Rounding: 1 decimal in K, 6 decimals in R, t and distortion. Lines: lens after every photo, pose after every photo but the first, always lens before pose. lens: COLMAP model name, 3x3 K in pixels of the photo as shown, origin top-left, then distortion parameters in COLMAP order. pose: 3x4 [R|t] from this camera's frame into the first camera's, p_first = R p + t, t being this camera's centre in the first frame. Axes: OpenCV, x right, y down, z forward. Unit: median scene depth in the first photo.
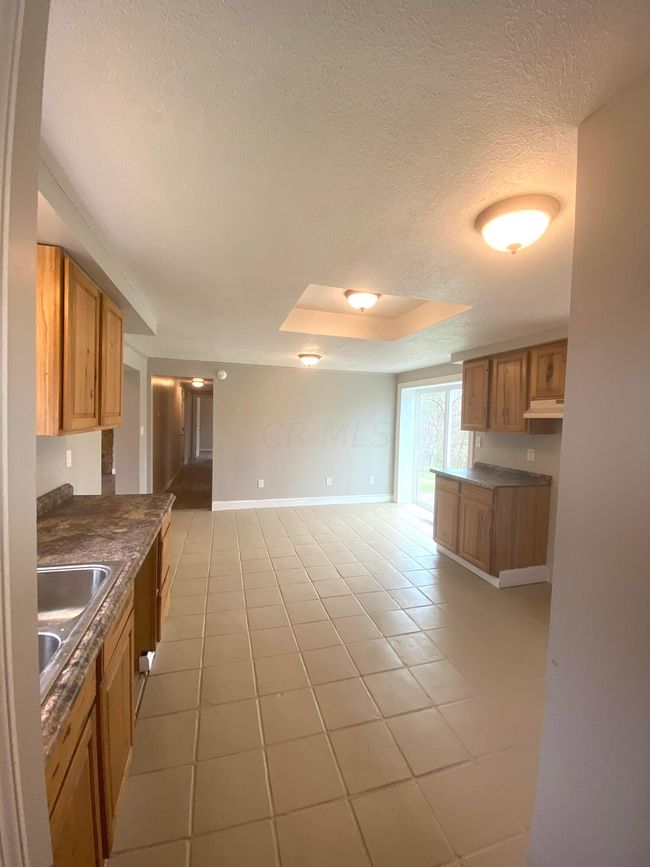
lens RADIAL K [[350.3, 0, 323.2], [0, 350.3, 432.6], [0, 0, 1]] dist [0.028393, -0.026095]
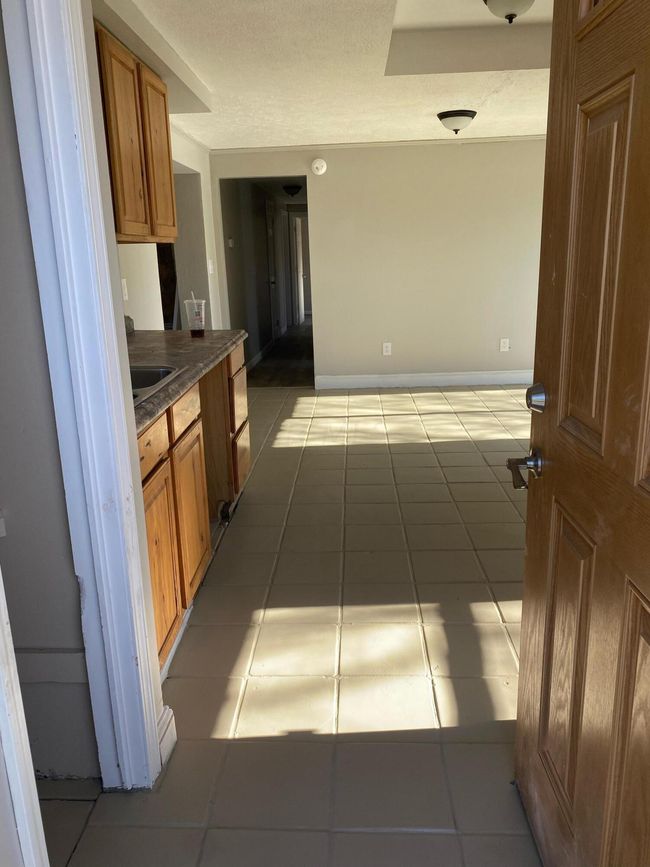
lens RADIAL K [[653.5, 0, 325.0], [0, 653.5, 433.5], [0, 0, 1]] dist [0.002100, -0.000663]
pose [[0.948358, 0.027195, -0.316034, 0.179090], [0.043627, 0.975667, 0.214874, 0.083887], [0.314187, -0.217565, 0.924095, -0.283284]]
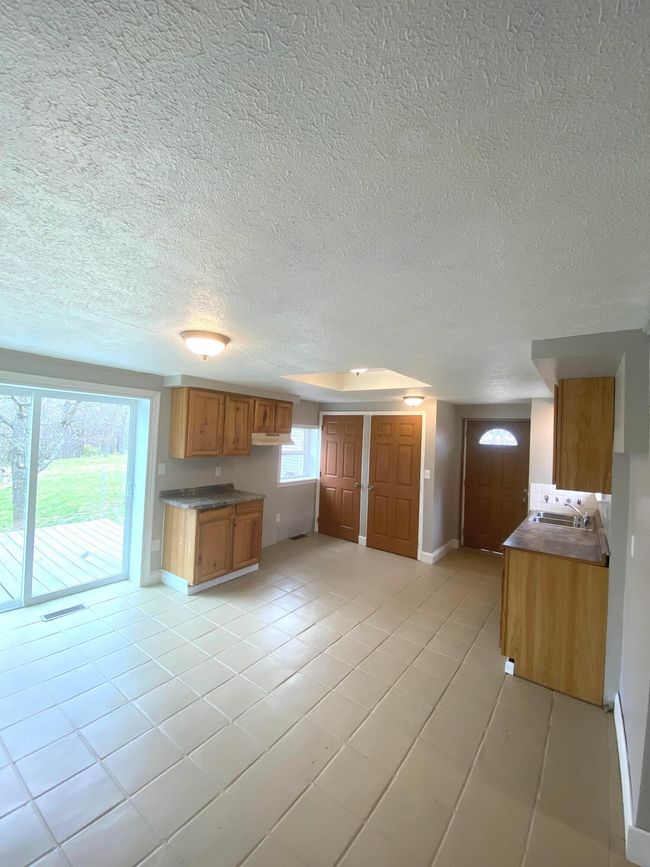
lens RADIAL K [[350.3, 0, 323.2], [0, 350.3, 432.6], [0, 0, 1]] dist [0.028393, -0.026095]
pose [[-0.596891, -0.049008, 0.800824, -0.777208], [-0.025837, 0.998789, 0.041865, -0.168313], [-0.801906, 0.004298, -0.597435, 1.704302]]
